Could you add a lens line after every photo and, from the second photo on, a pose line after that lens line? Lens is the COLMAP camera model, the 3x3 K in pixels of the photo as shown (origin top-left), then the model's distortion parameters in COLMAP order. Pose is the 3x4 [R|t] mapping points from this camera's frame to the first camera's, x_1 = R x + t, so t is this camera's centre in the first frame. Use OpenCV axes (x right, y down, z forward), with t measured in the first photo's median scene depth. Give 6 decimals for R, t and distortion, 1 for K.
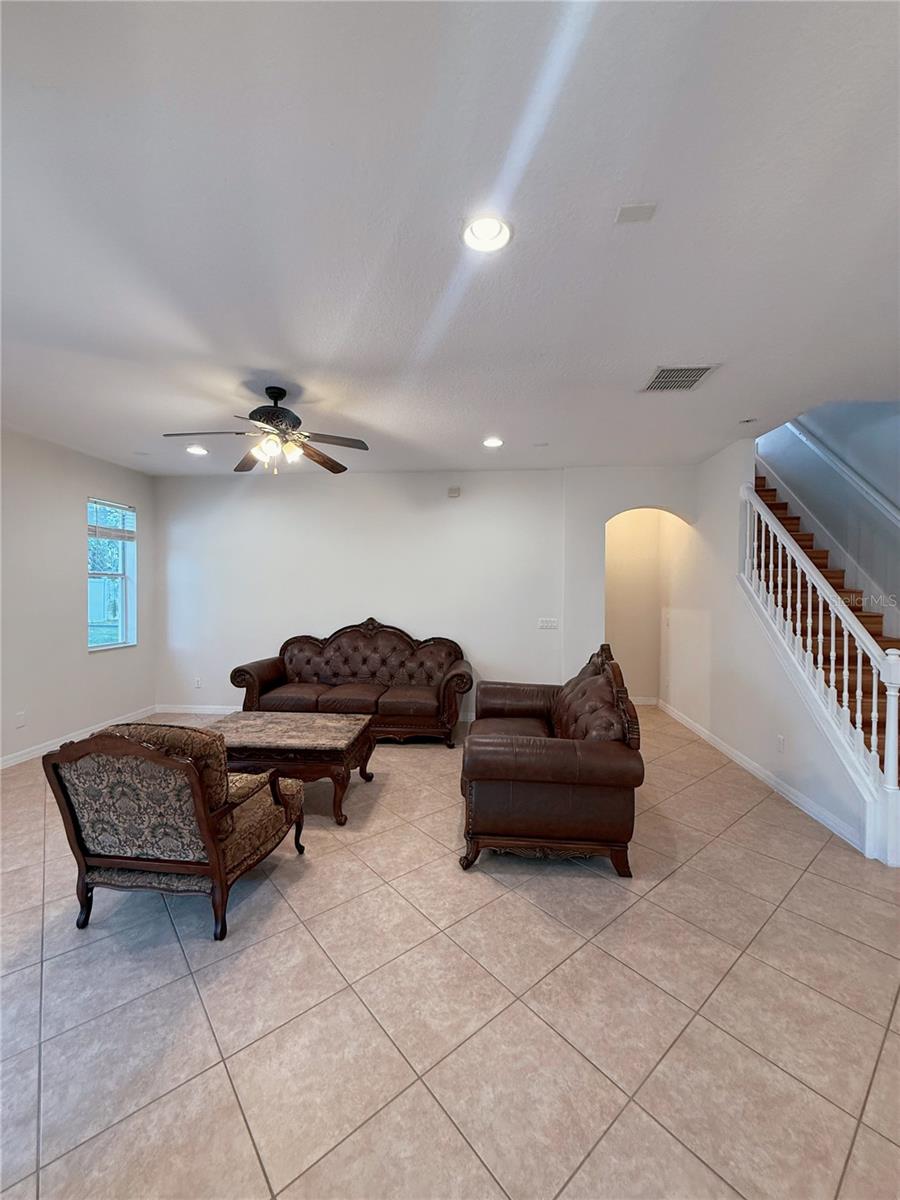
lens RADIAL K [[477.8, 0, 453.3], [0, 477.8, 598.3], [0, 0, 1]] dist [-0.001871, -0.000291]
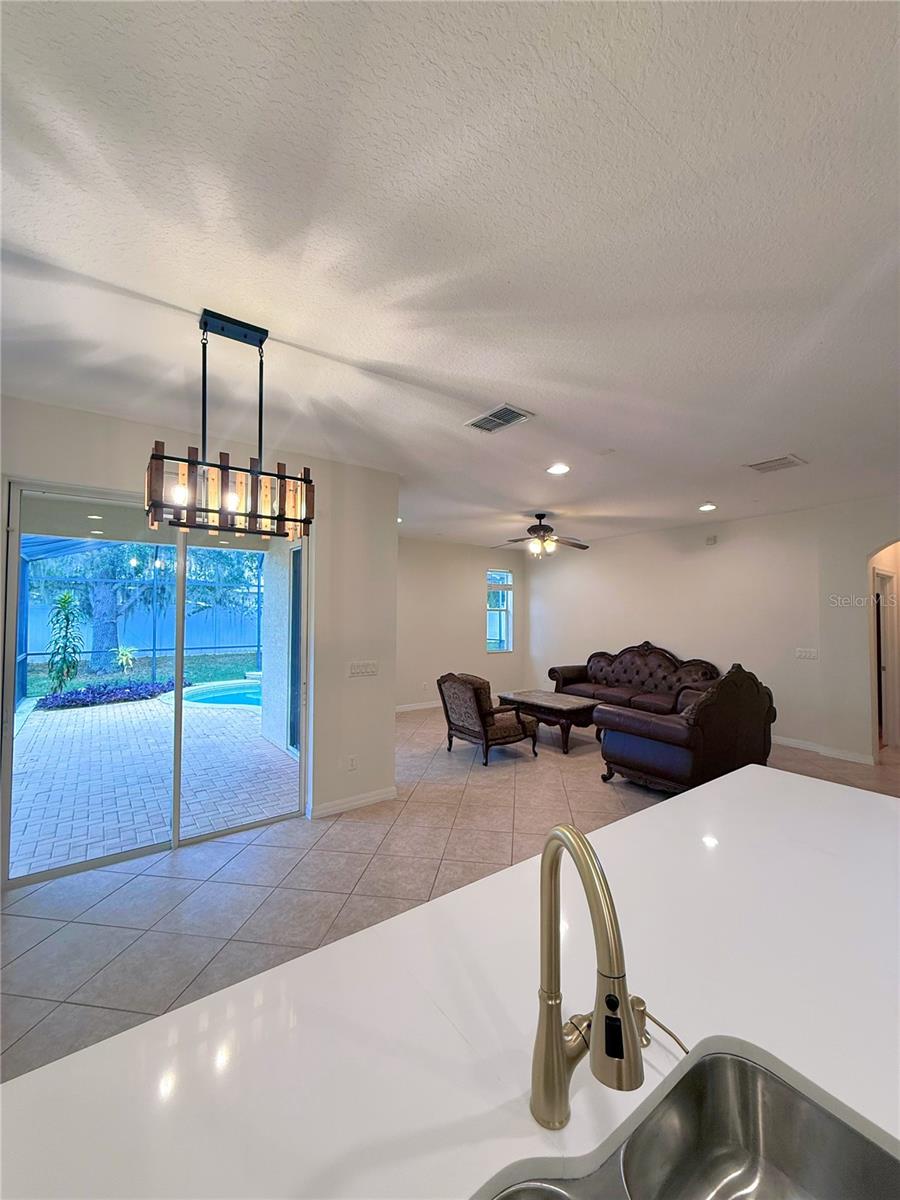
lens RADIAL K [[477.8, 0, 448.5], [0, 477.8, 600.2], [0, 0, 1]] dist [-0.001871, -0.000291]
pose [[0.656486, -0.020919, -0.754048, 0.745097], [-0.017297, 0.998935, -0.042772, -0.010933], [0.754140, 0.041122, 0.655425, -0.459692]]
